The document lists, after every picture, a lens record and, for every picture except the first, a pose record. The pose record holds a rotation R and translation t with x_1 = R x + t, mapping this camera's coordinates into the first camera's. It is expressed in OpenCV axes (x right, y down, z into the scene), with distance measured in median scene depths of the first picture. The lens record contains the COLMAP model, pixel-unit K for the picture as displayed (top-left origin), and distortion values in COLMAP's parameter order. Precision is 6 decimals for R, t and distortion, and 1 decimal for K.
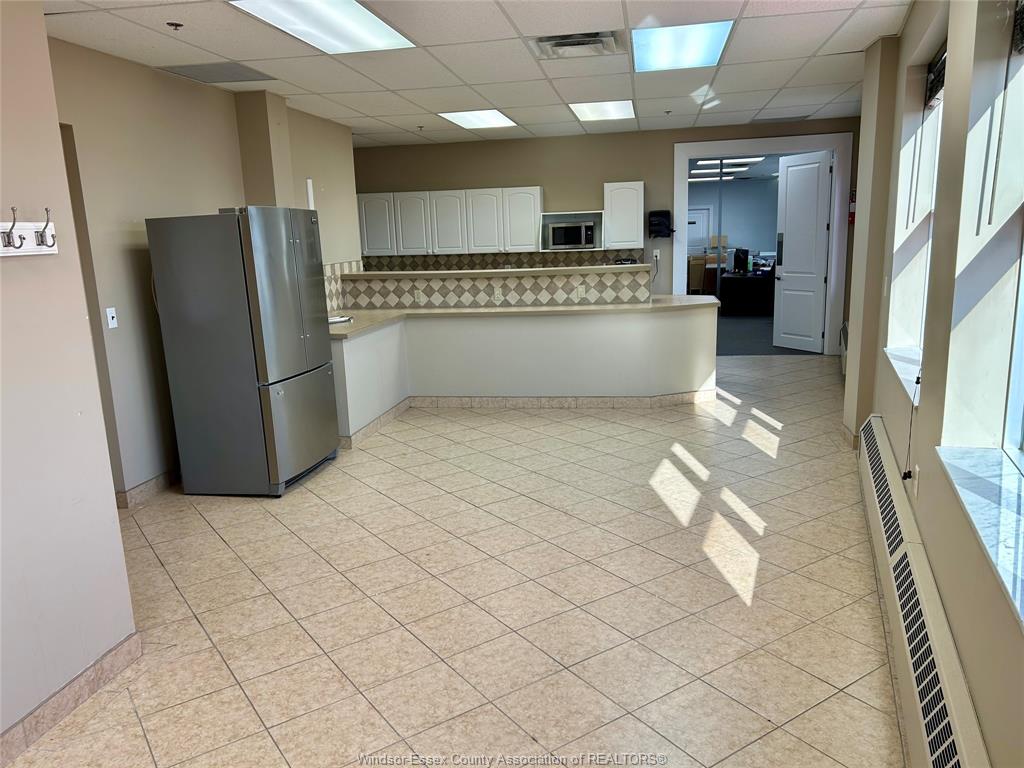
lens RADIAL K [[766.6, 0, 513.2], [0, 766.6, 387.0], [0, 0, 1]] dist [-0.003822, -0.047948]
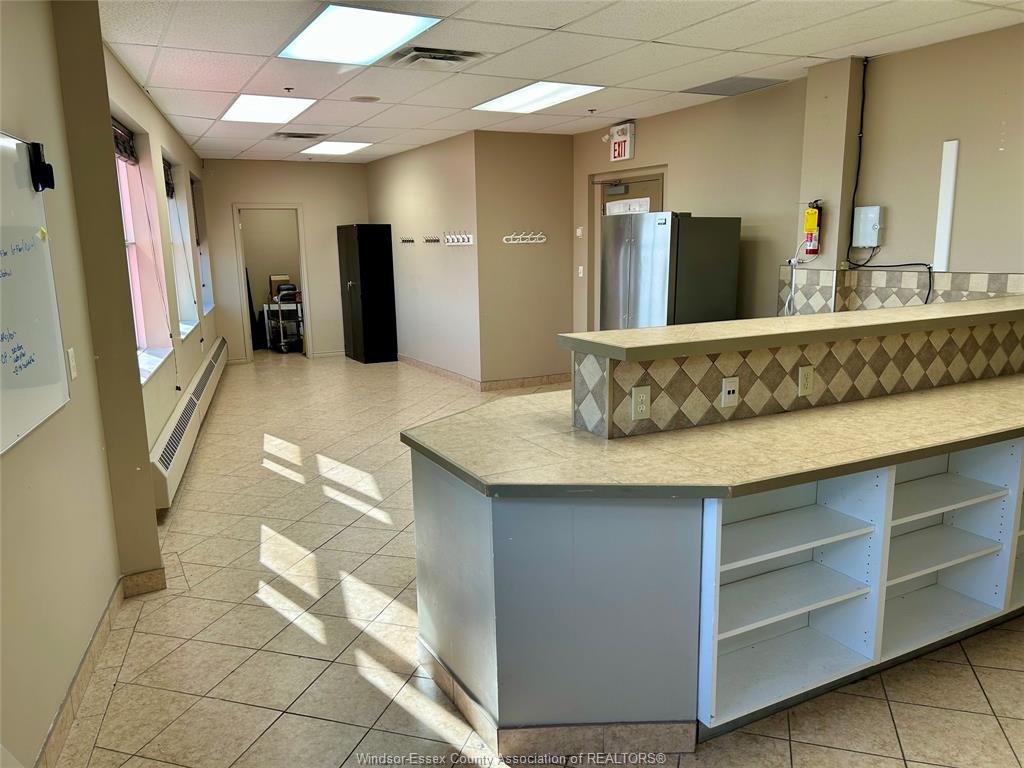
lens RADIAL K [[766.6, 0, 491.3], [0, 766.6, 375.6], [0, 0, 1]] dist [-0.003822, -0.047948]
pose [[-0.796497, 0.159004, -0.583361, 0.684805], [-0.070799, 0.933641, 0.351145, -0.423064], [0.600483, 0.320987, -0.732385, 1.935310]]
